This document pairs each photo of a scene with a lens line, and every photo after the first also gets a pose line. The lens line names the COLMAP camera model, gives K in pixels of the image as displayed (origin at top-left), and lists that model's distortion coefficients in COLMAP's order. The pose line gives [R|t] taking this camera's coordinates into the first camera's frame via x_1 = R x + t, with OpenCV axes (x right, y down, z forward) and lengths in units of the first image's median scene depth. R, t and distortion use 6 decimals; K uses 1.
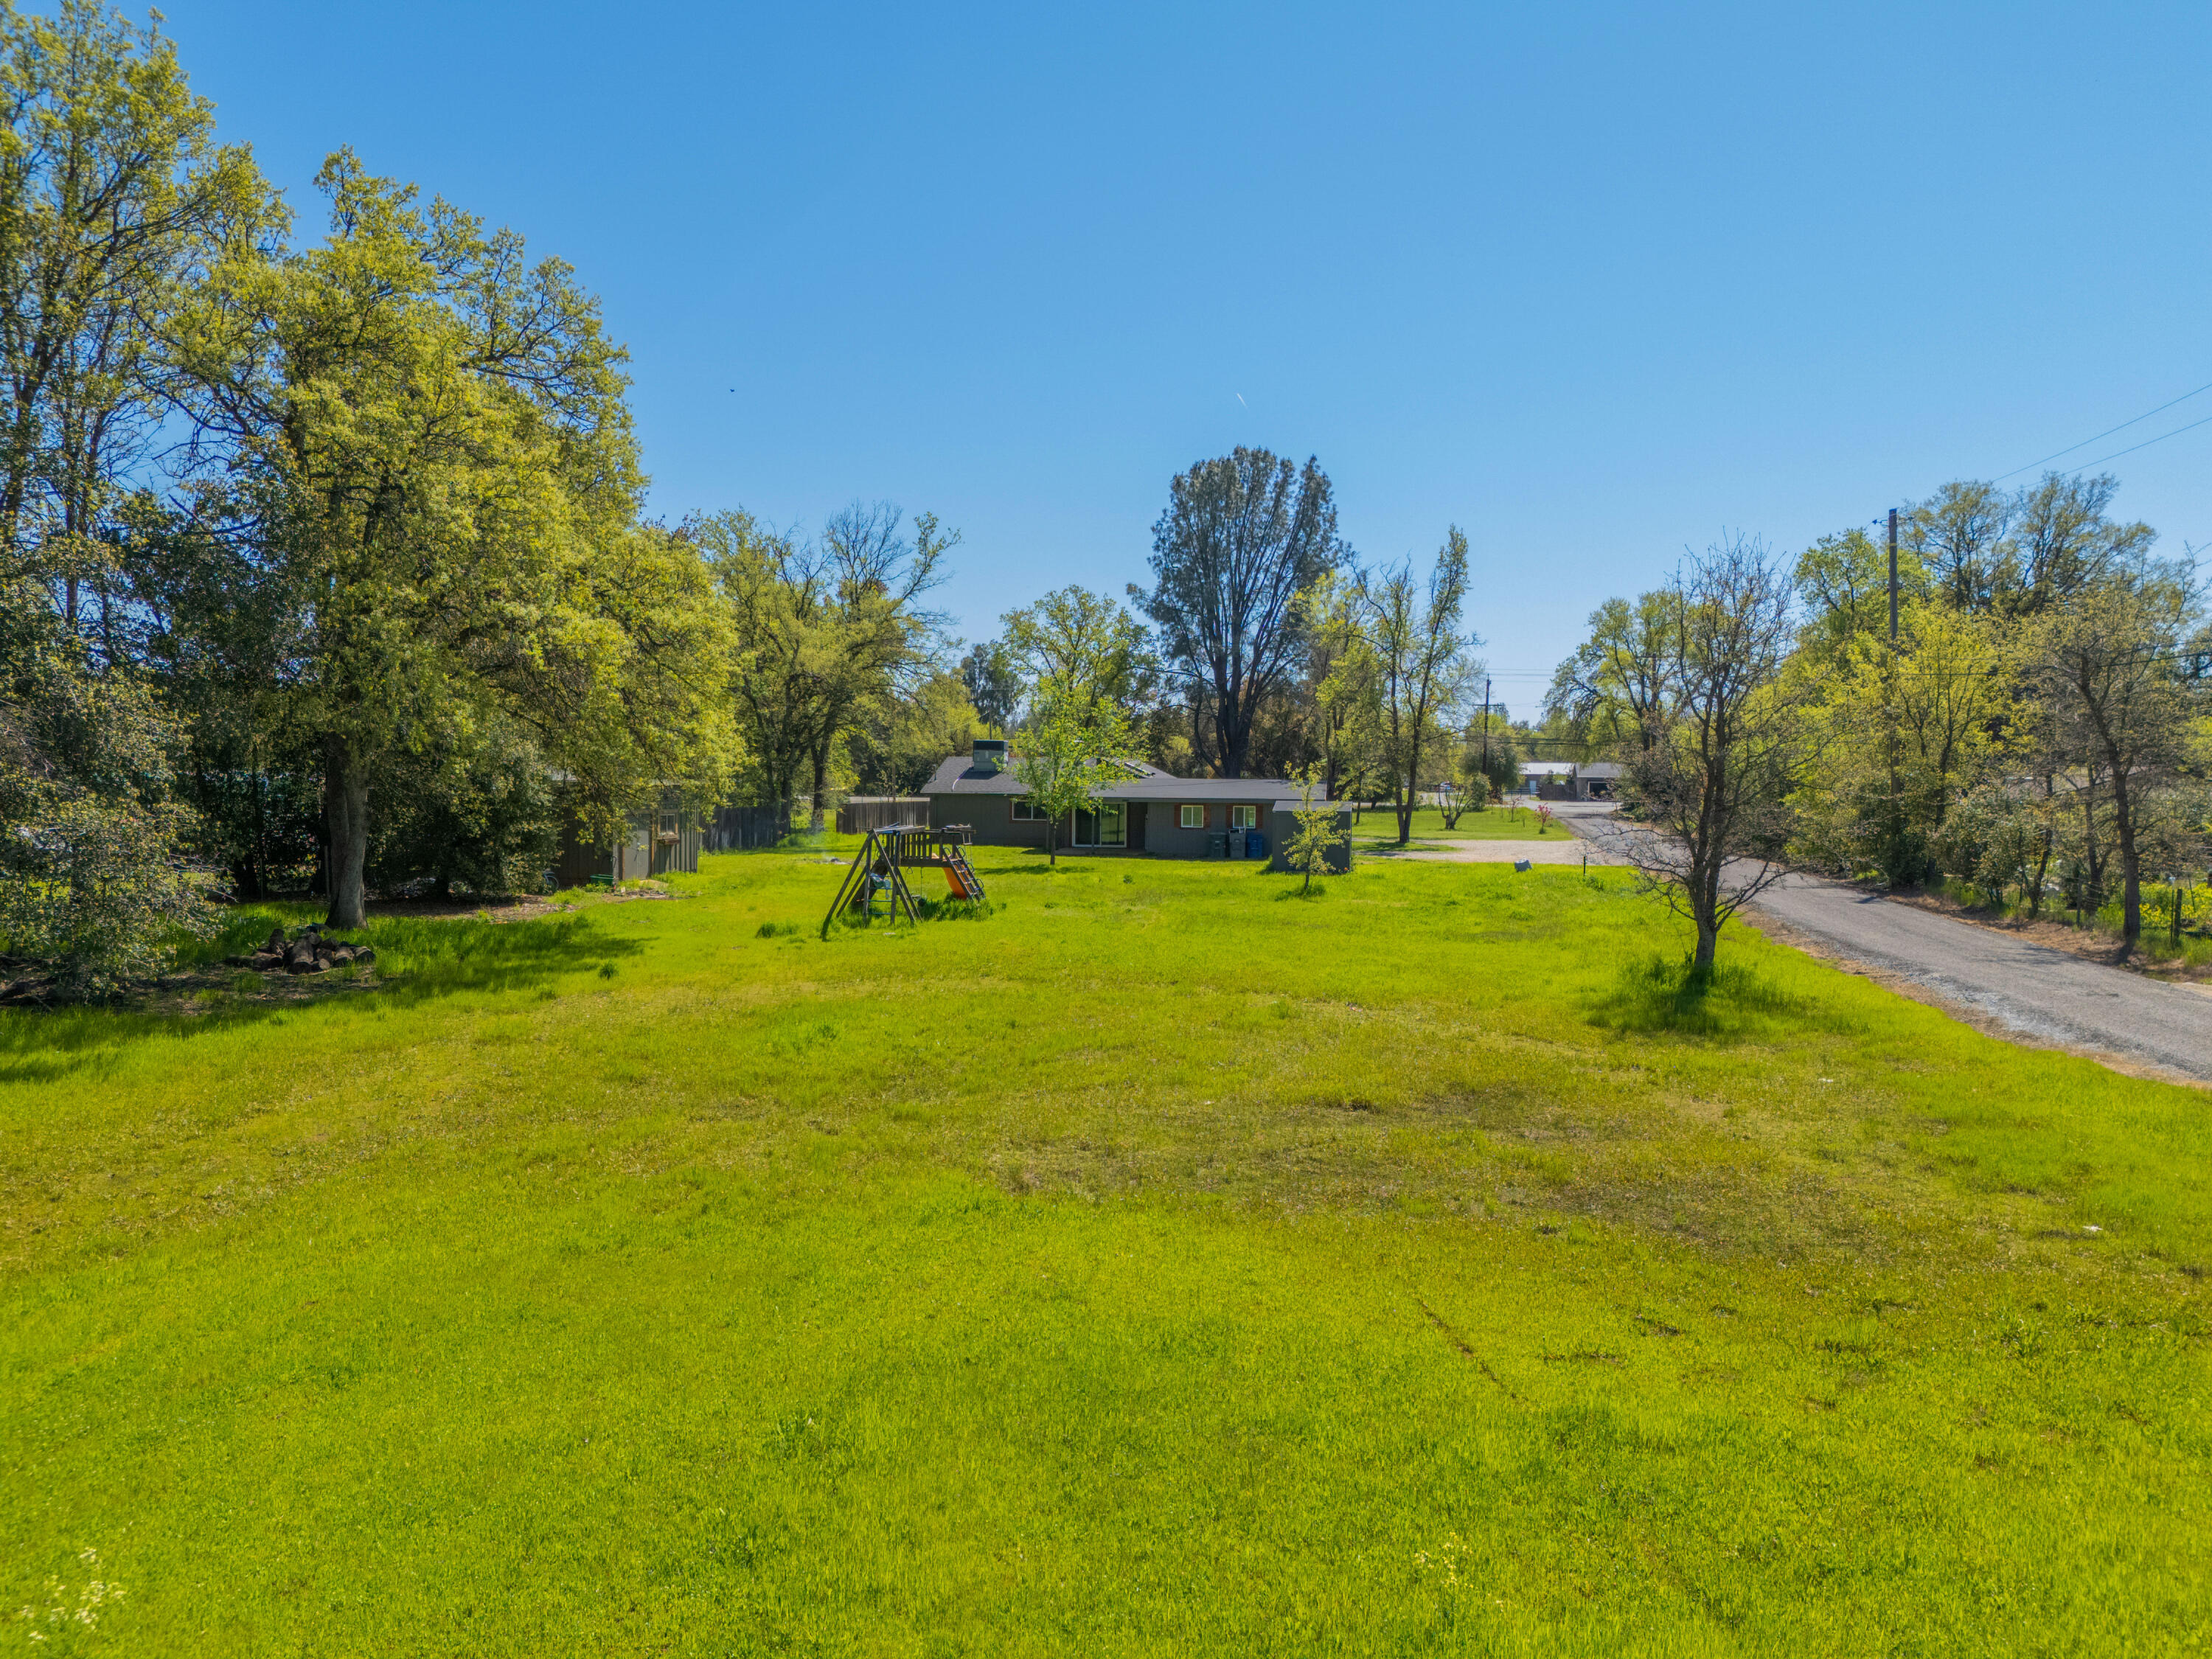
lens RADIAL K [[1592.7, 0, 1111.3], [0, 1592.7, 847.1], [0, 0, 1]] dist [0.067527, -0.066546]
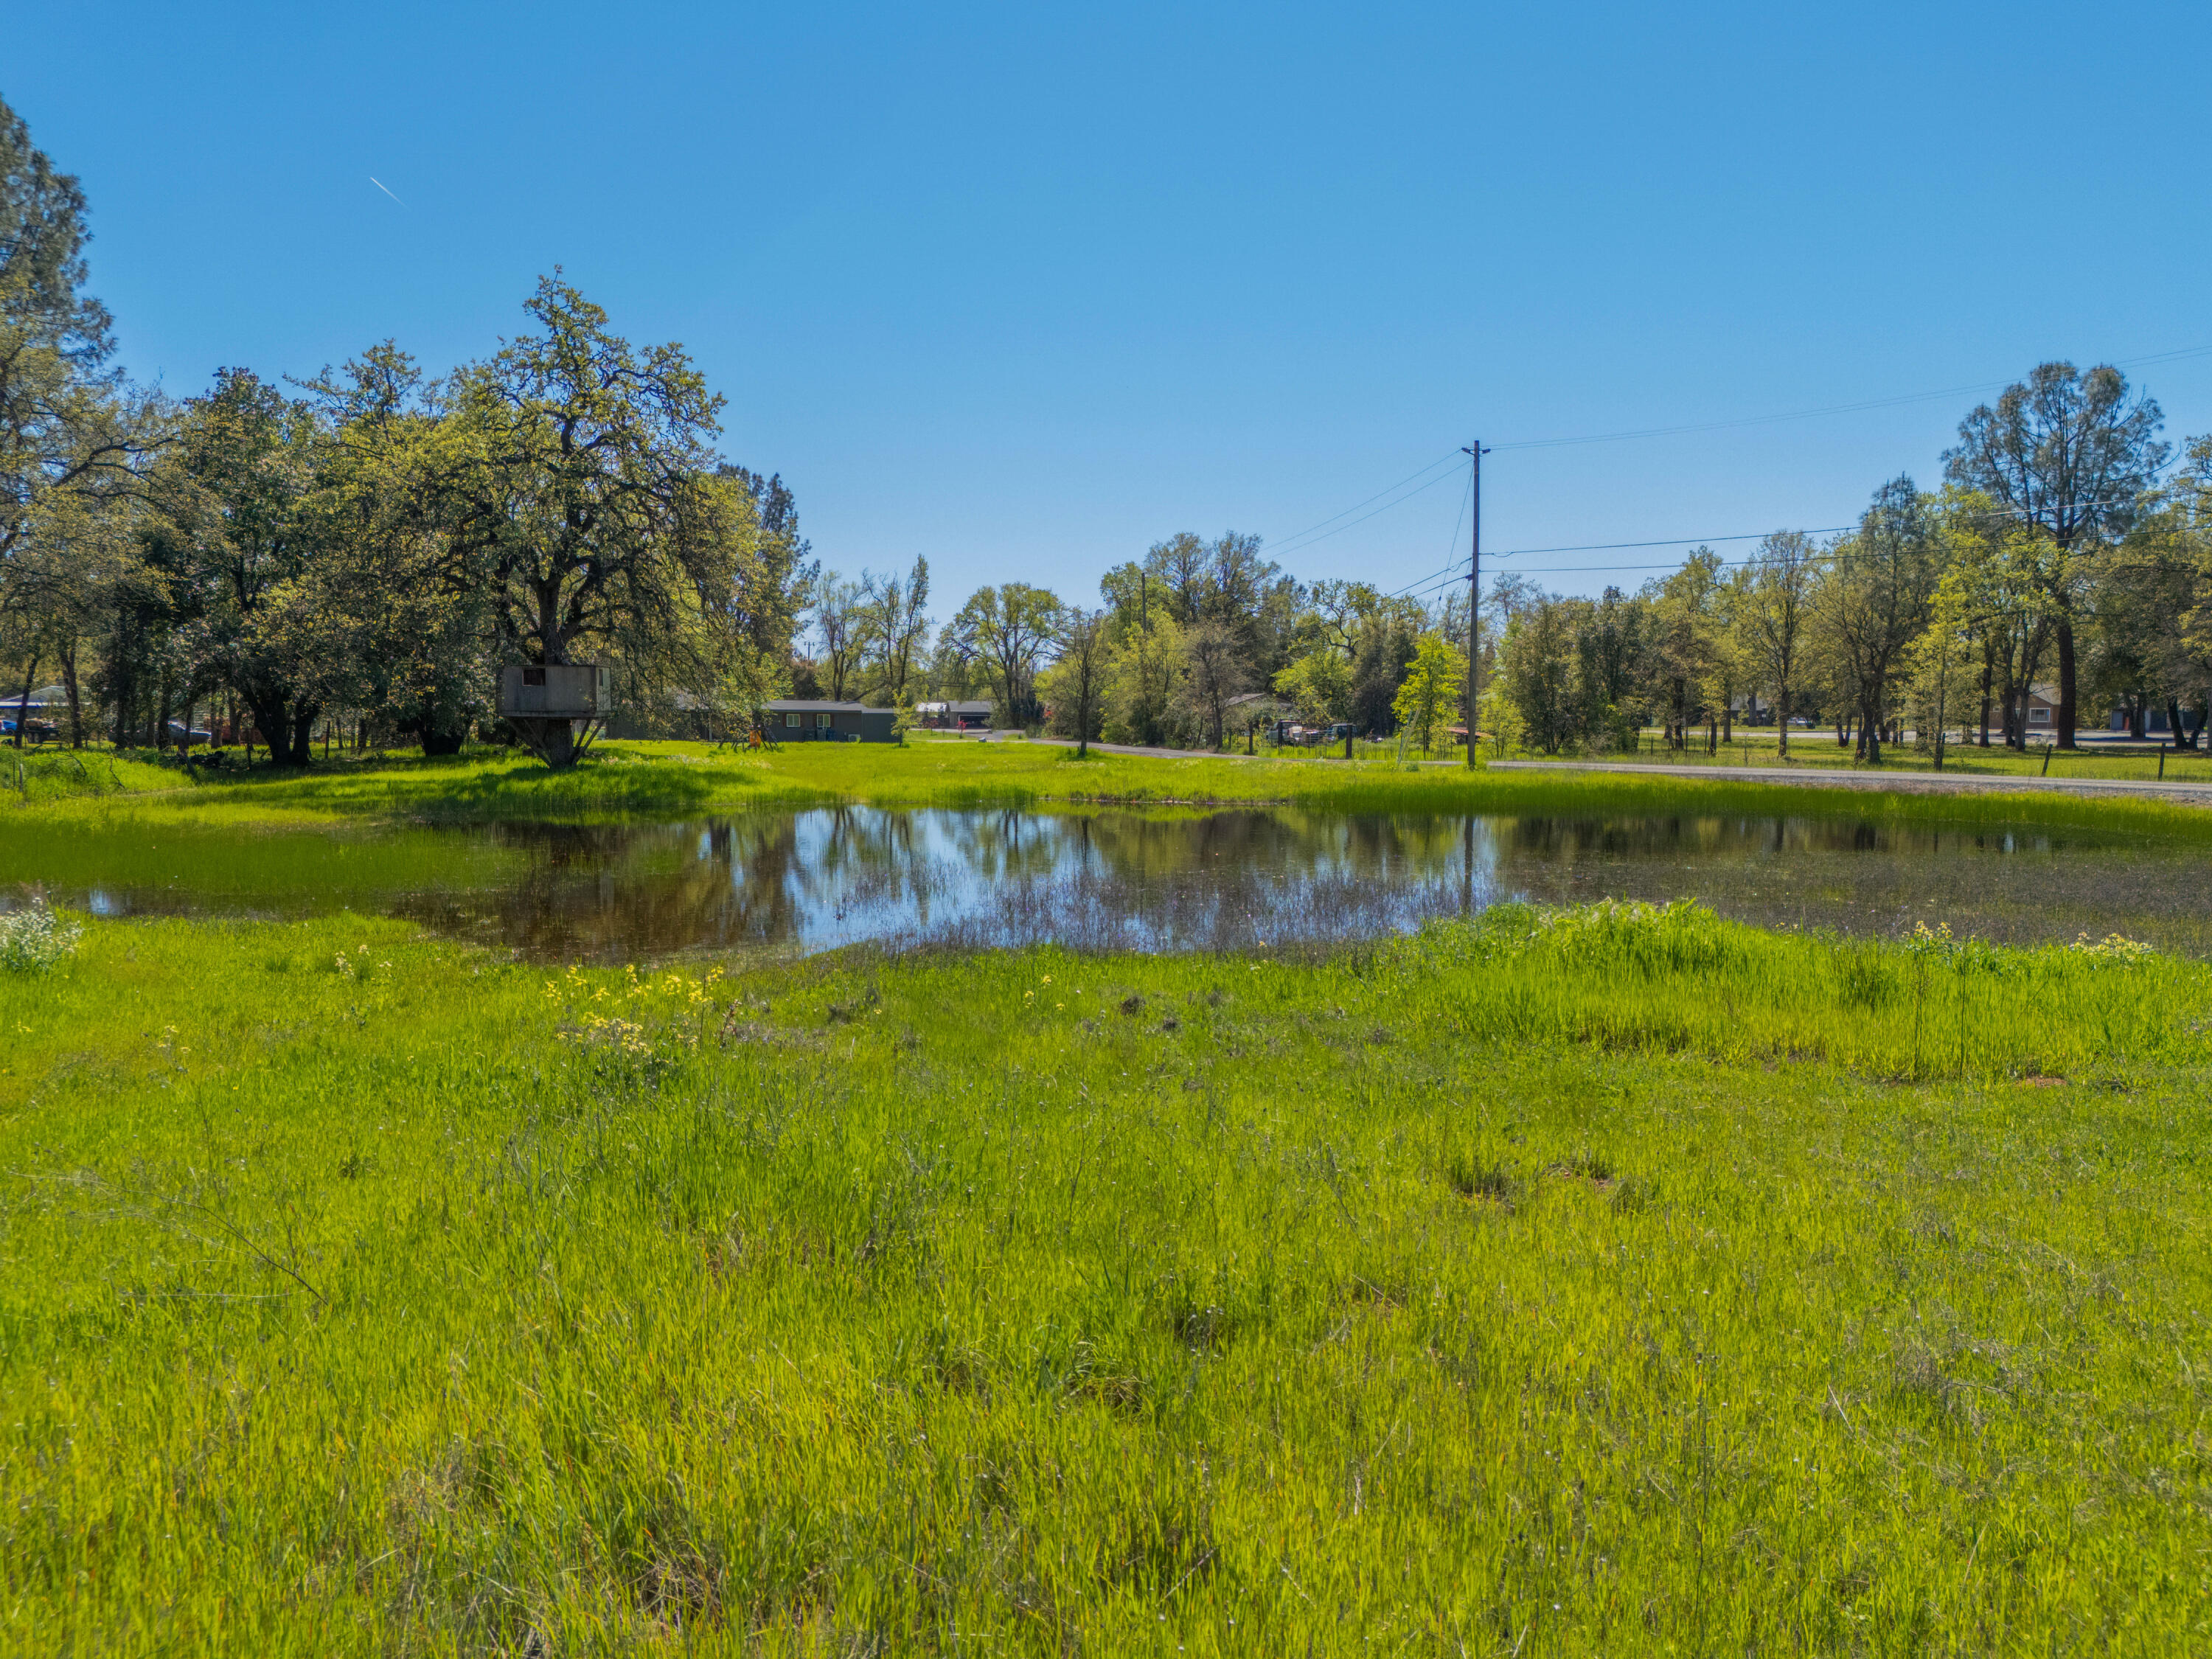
lens RADIAL K [[1592.7, 0, 1111.3], [0, 1592.7, 847.1], [0, 0, 1]] dist [0.067527, -0.066546]
pose [[0.915880, -0.032974, 0.400095, -0.244348], [0.020061, 0.999135, 0.036422, 0.046452], [-0.400950, -0.025333, 0.915750, -0.548920]]
